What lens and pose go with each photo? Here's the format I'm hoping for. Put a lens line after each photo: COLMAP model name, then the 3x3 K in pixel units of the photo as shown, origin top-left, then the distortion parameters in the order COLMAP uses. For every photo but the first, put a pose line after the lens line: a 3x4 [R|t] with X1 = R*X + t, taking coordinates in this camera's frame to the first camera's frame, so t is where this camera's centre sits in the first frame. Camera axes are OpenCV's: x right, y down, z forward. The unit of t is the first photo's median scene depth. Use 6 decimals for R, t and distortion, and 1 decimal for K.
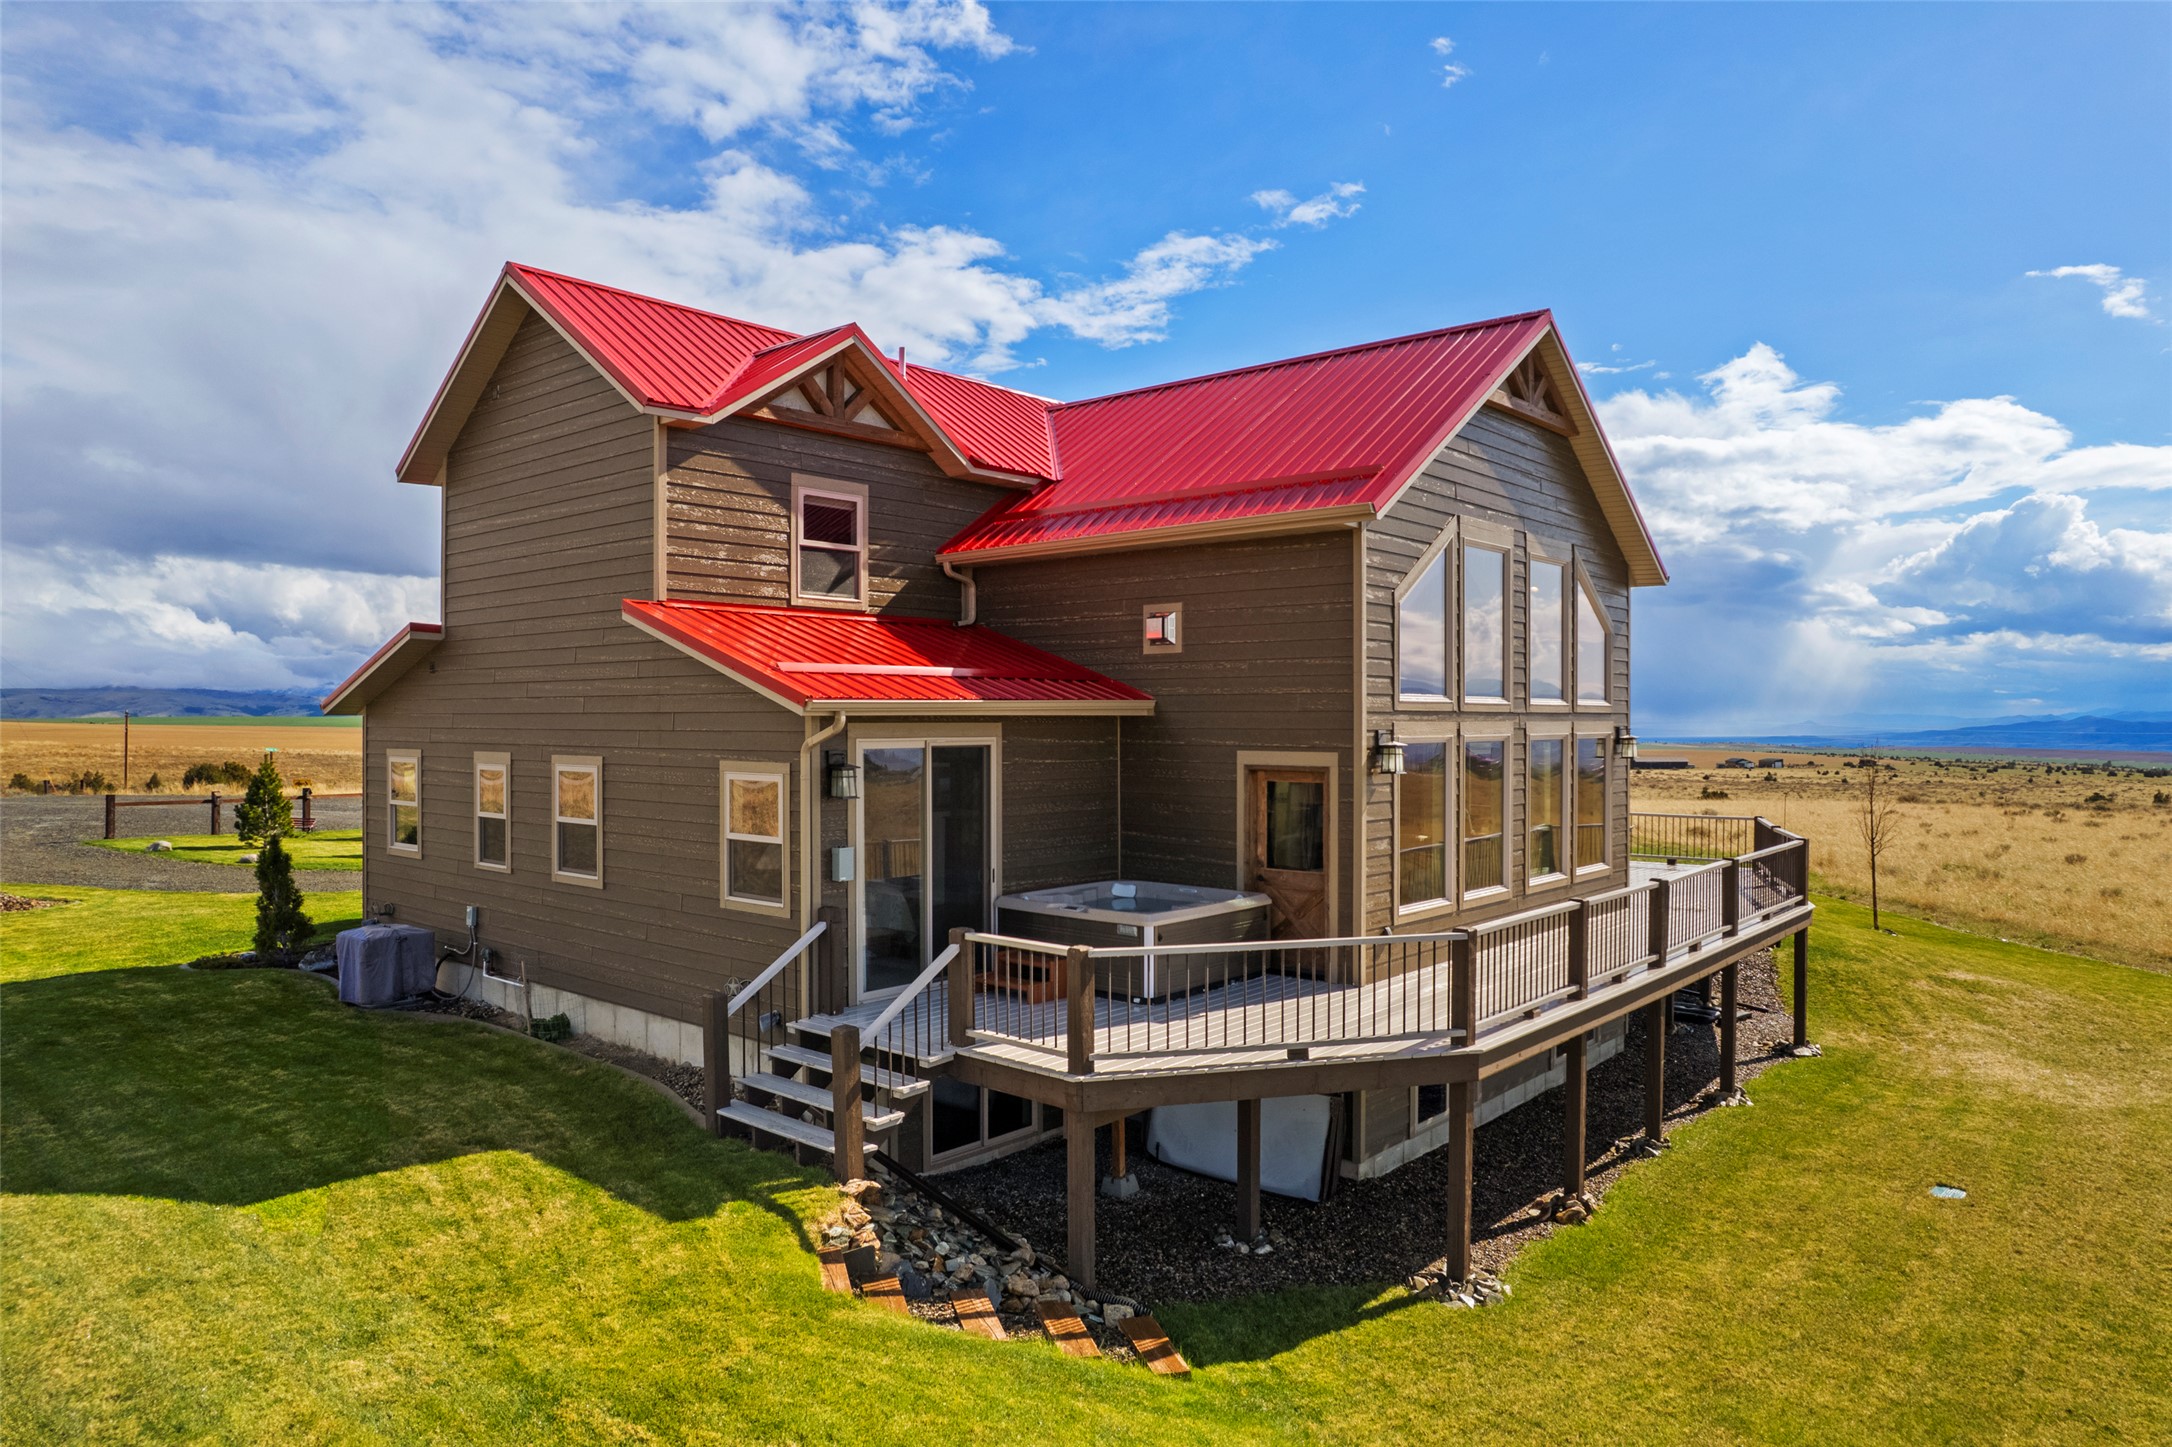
lens RADIAL K [[1385.1, 0, 1094.2], [0, 1385.1, 746.0], [0, 0, 1]] dist [-0.069075, 0.057116]
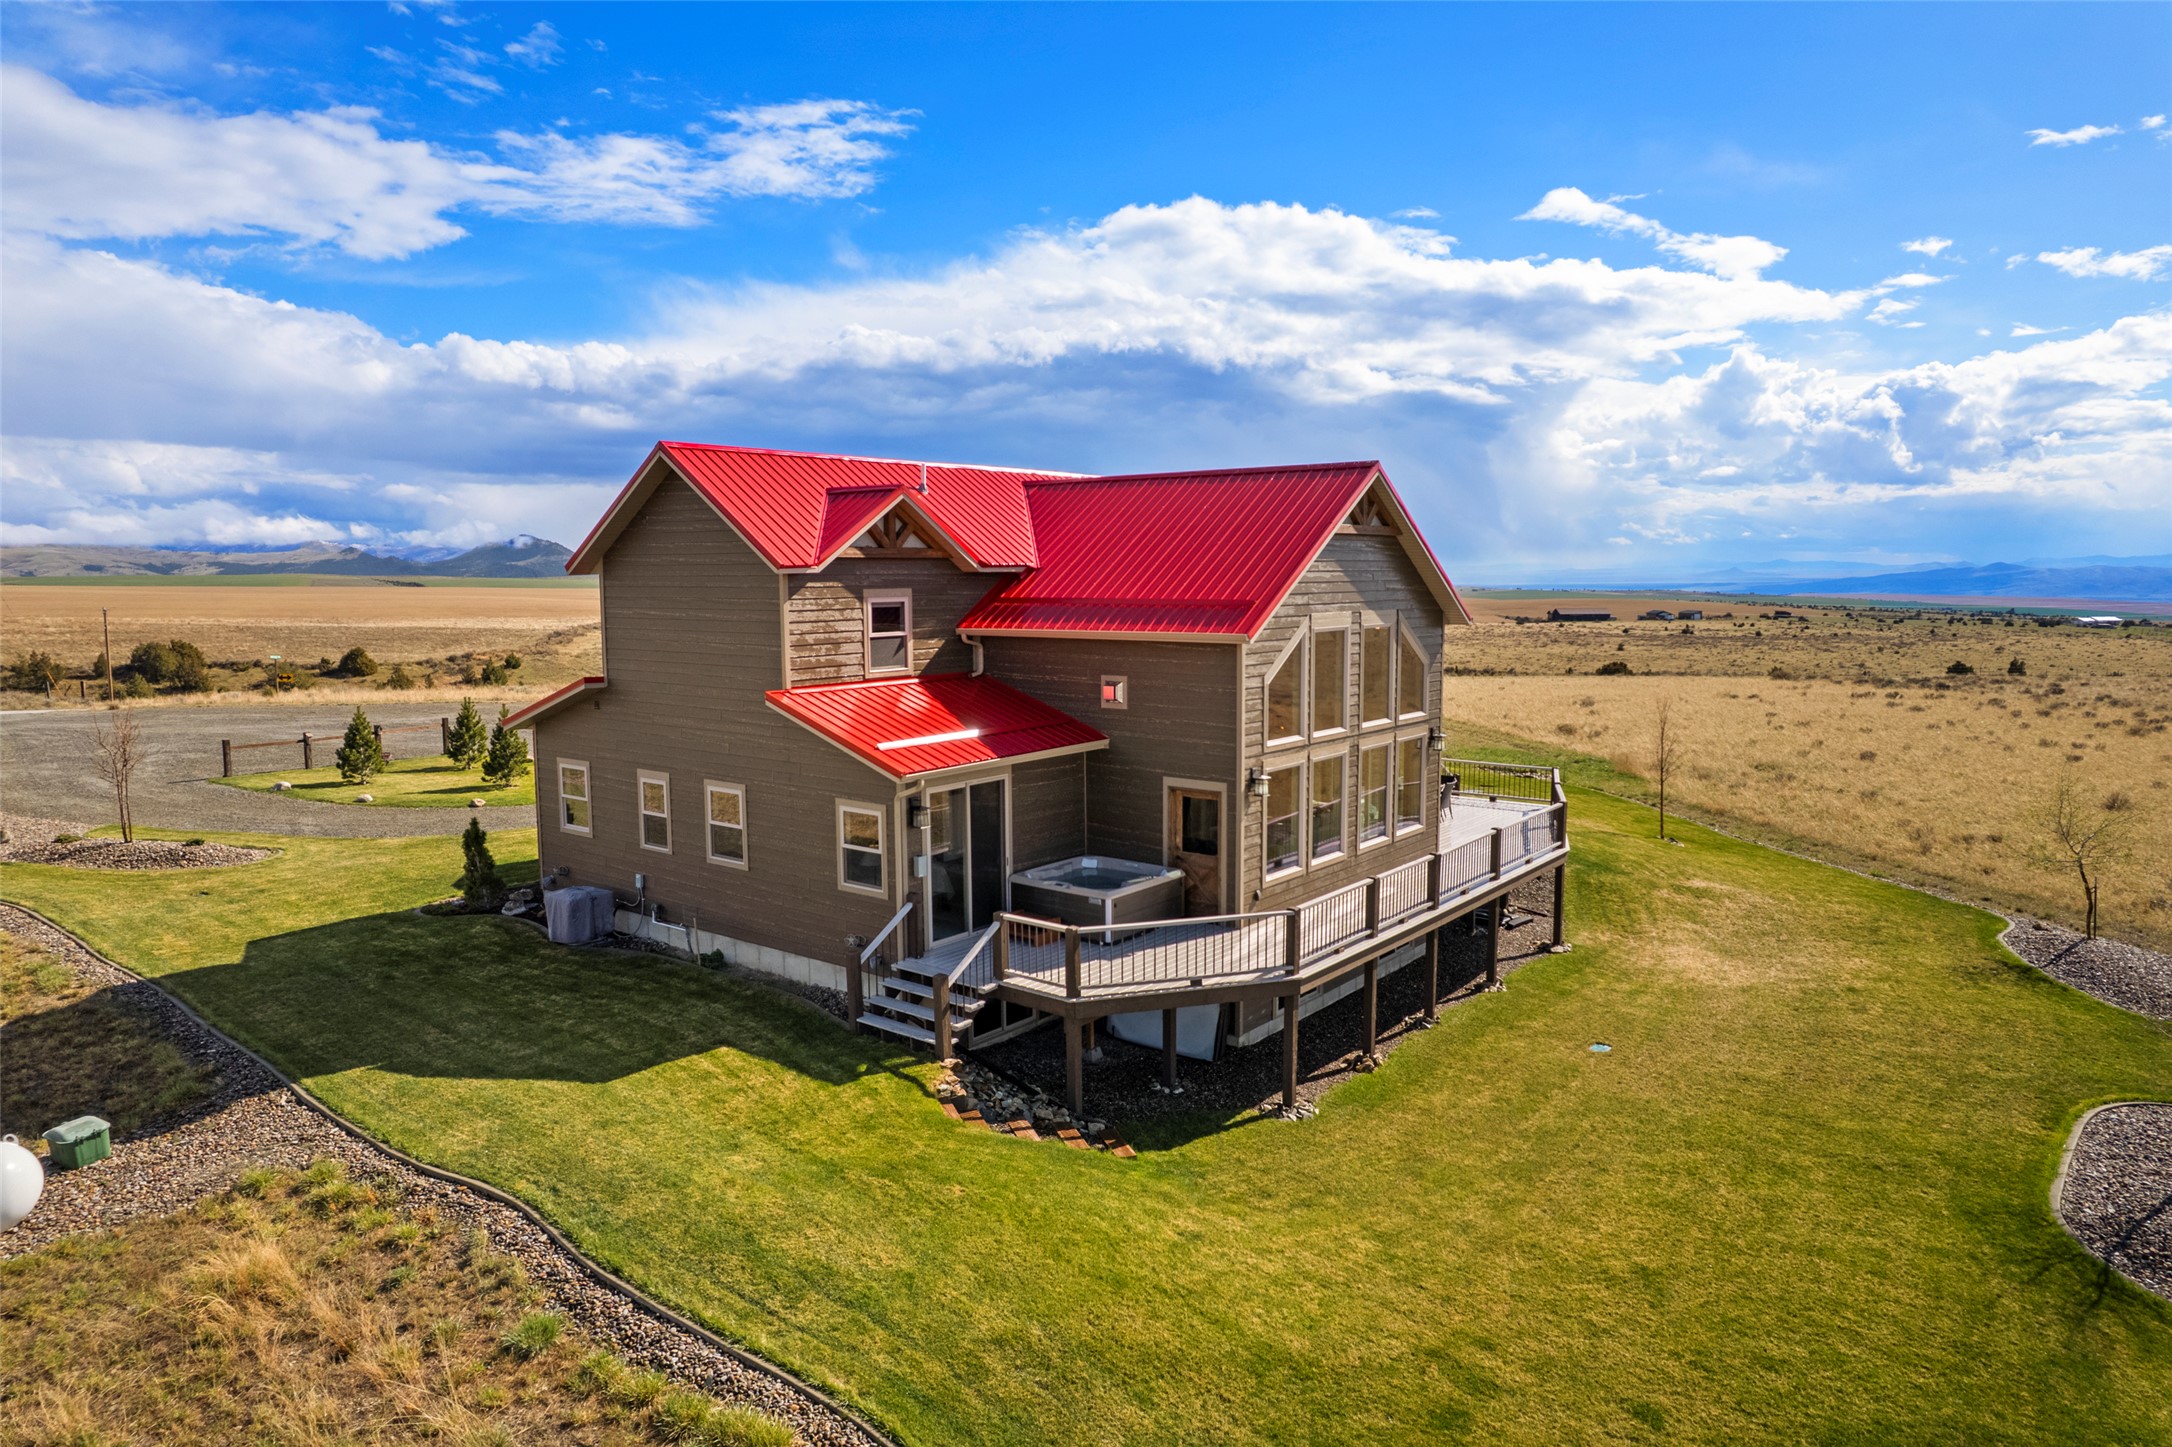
lens RADIAL K [[1385.1, 0, 1097.4], [0, 1385.1, 744.2], [0, 0, 1]] dist [-0.069075, 0.057116]
pose [[0.998760, -0.010885, 0.048575, -0.043643], [0.005600, 0.994173, 0.107653, -0.195328], [-0.049464, -0.107248, 0.993001, -0.514763]]
